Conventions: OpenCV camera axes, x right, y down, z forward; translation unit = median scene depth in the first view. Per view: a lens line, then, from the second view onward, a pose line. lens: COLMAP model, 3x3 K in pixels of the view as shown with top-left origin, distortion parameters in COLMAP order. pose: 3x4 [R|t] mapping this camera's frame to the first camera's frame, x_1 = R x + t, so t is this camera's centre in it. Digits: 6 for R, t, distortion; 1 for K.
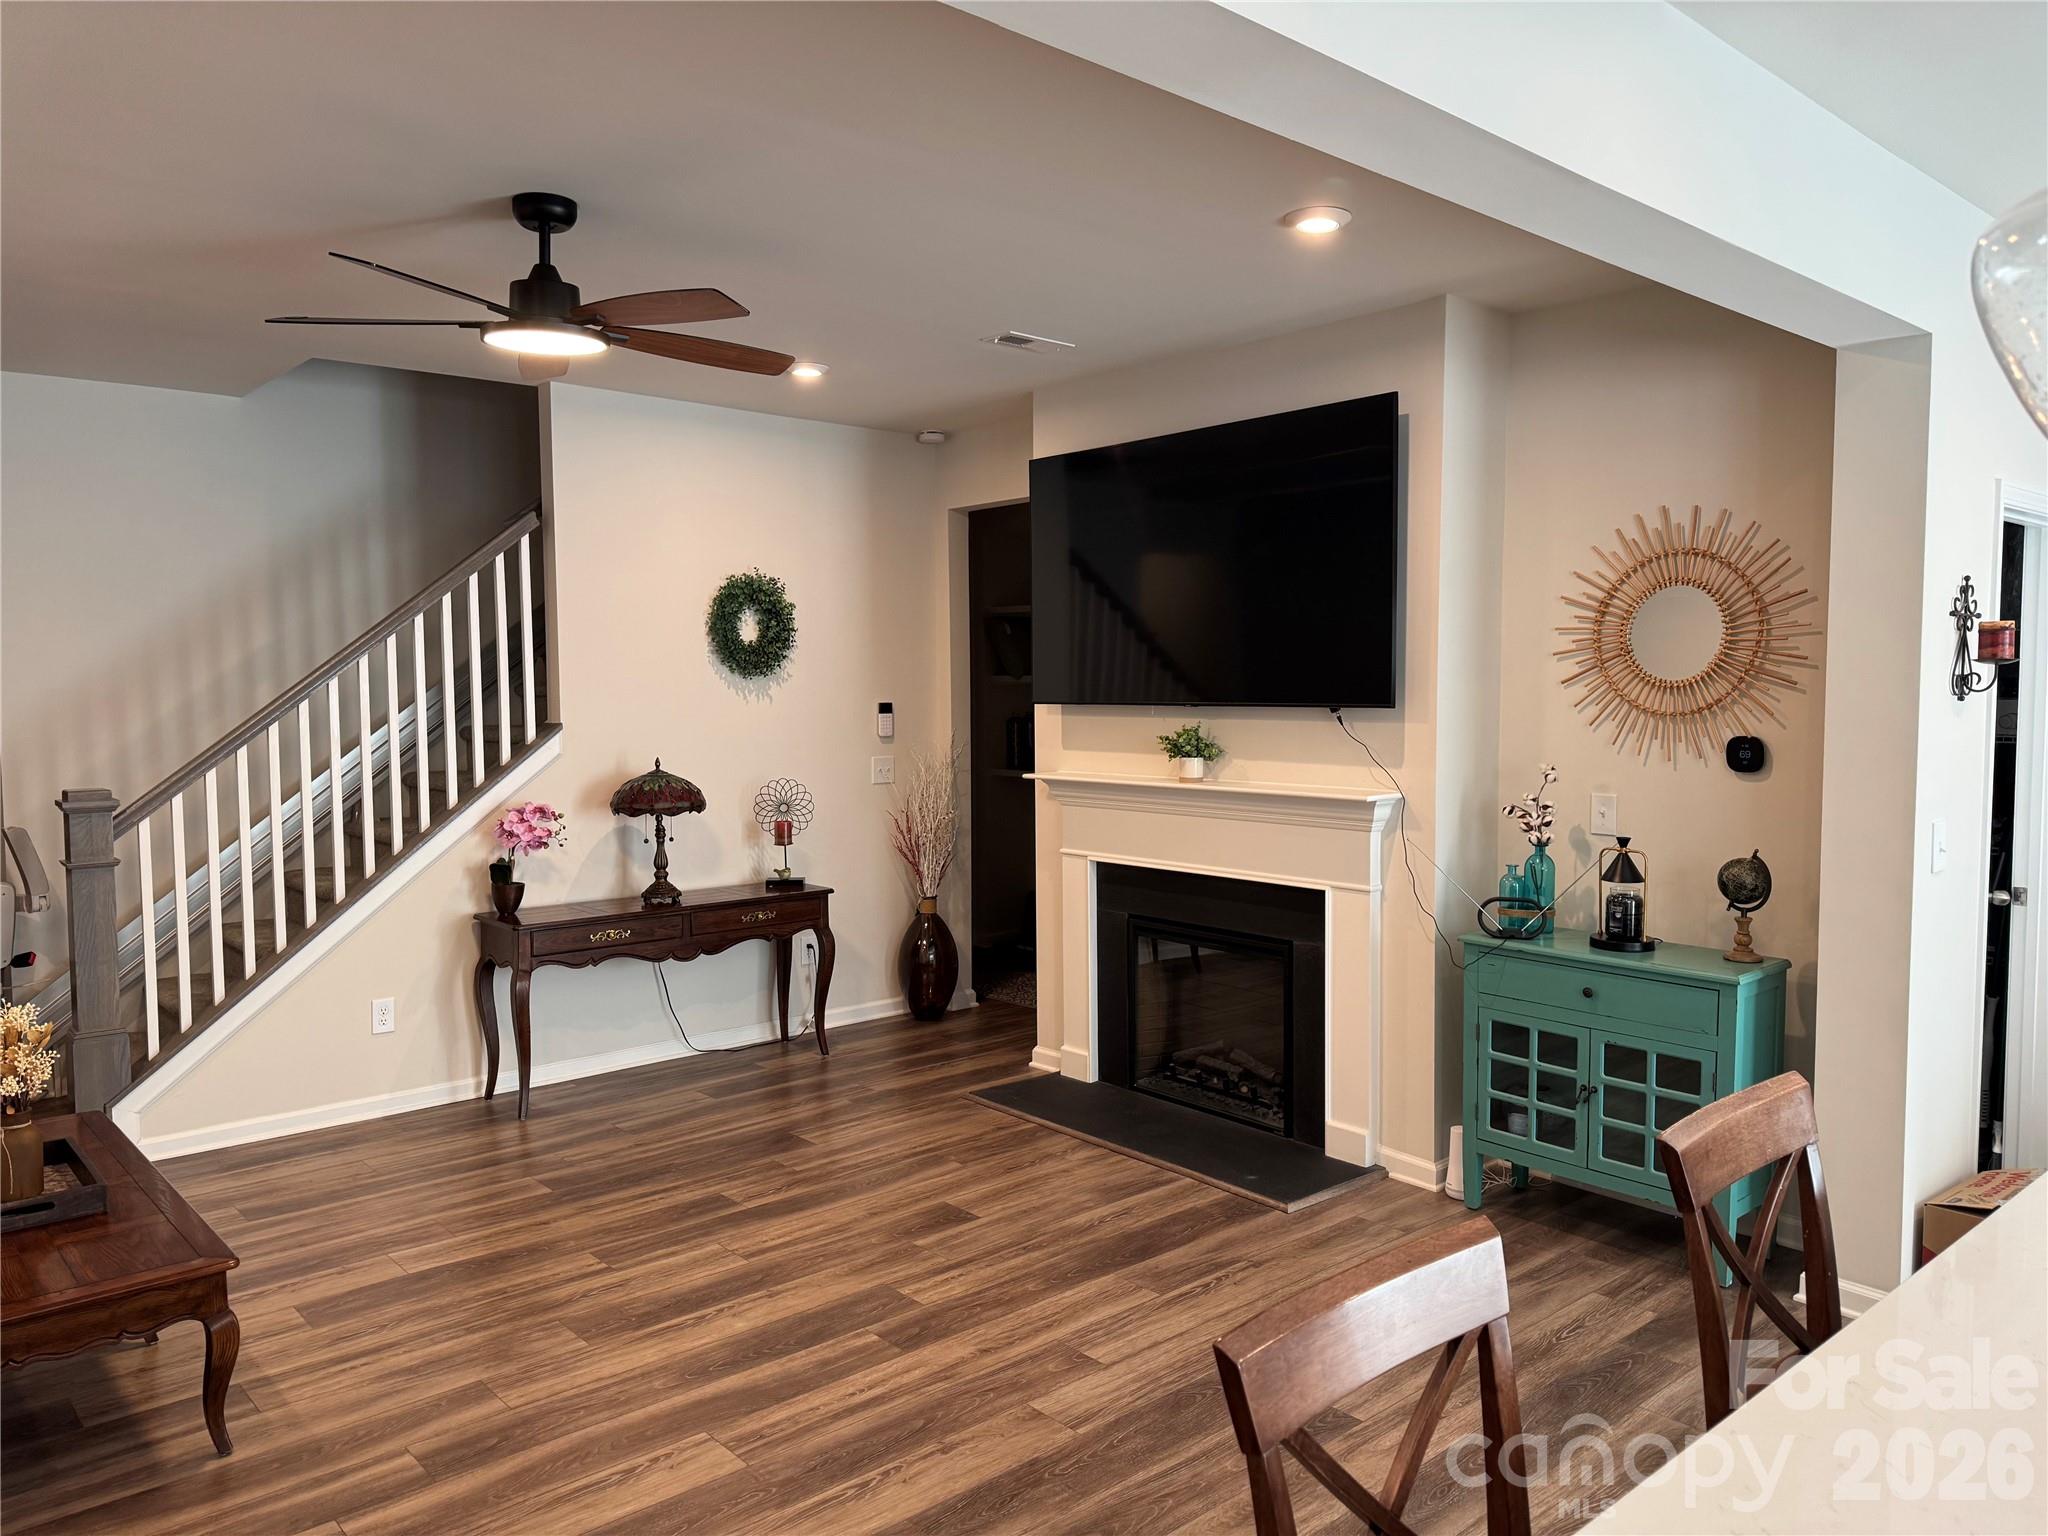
lens RADIAL K [[1437.3, 0, 1013.2], [0, 1437.3, 765.0], [0, 0, 1]] dist [0.035891, -0.030898]
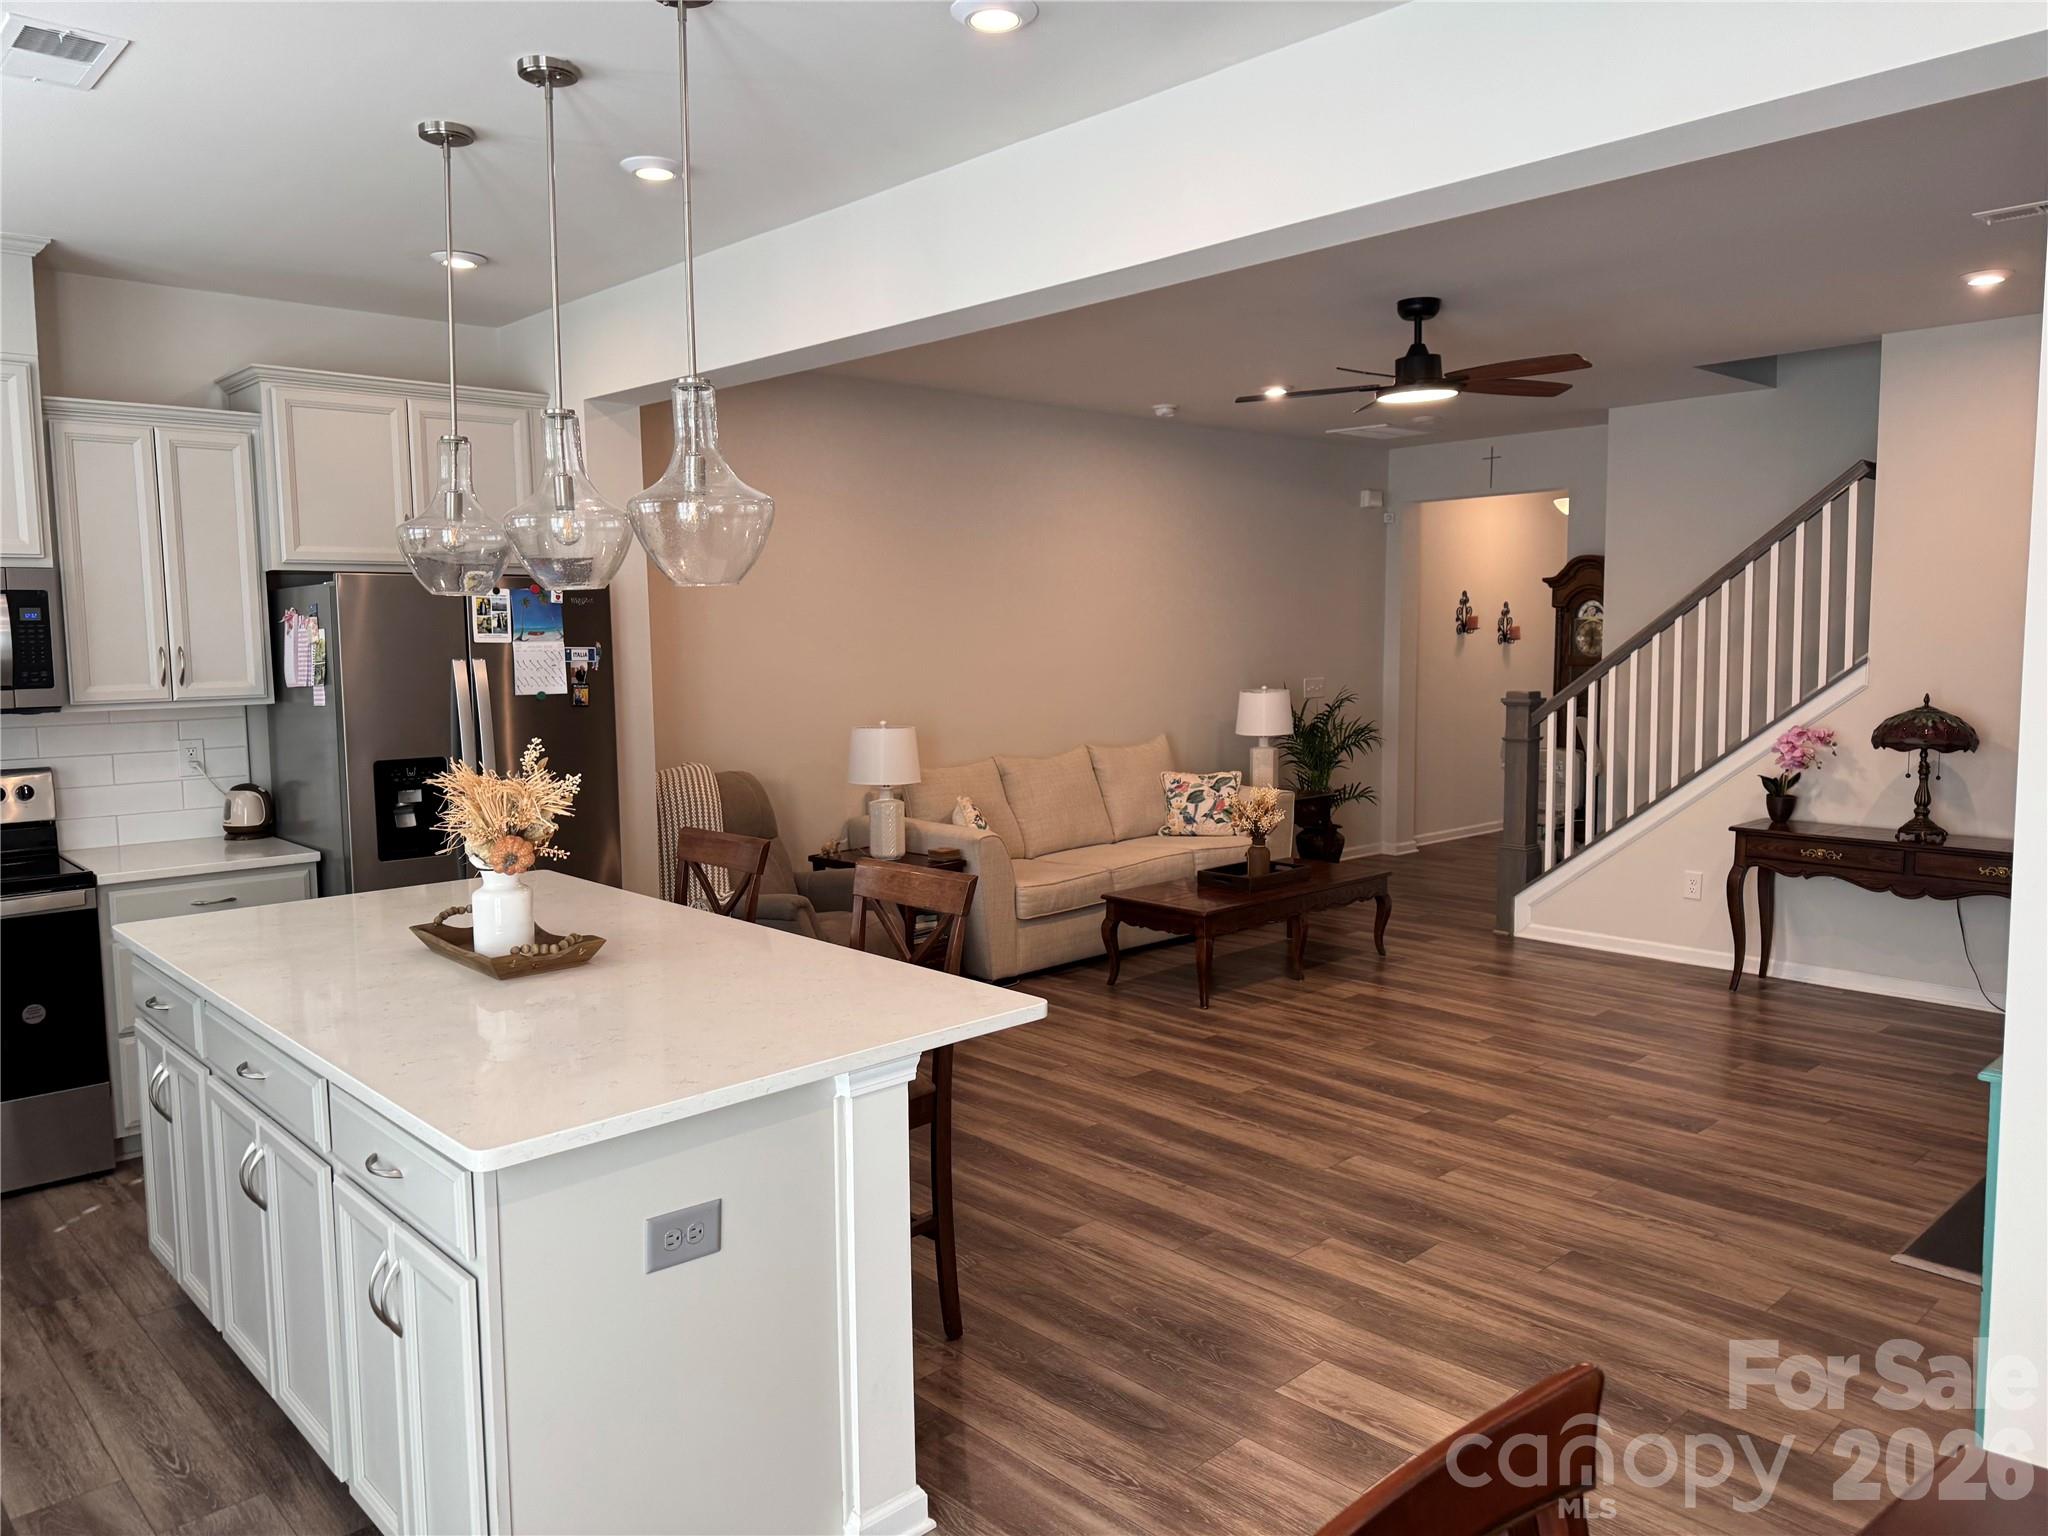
lens RADIAL K [[1437.3, 0, 1043.0], [0, 1437.3, 771.0], [0, 0, 1]] dist [0.035891, -0.030898]
pose [[0.050513, 0.103944, -0.993300, 1.035071], [-0.053290, 0.993433, 0.101248, -0.030025], [0.997301, 0.047819, 0.055721, 0.487453]]
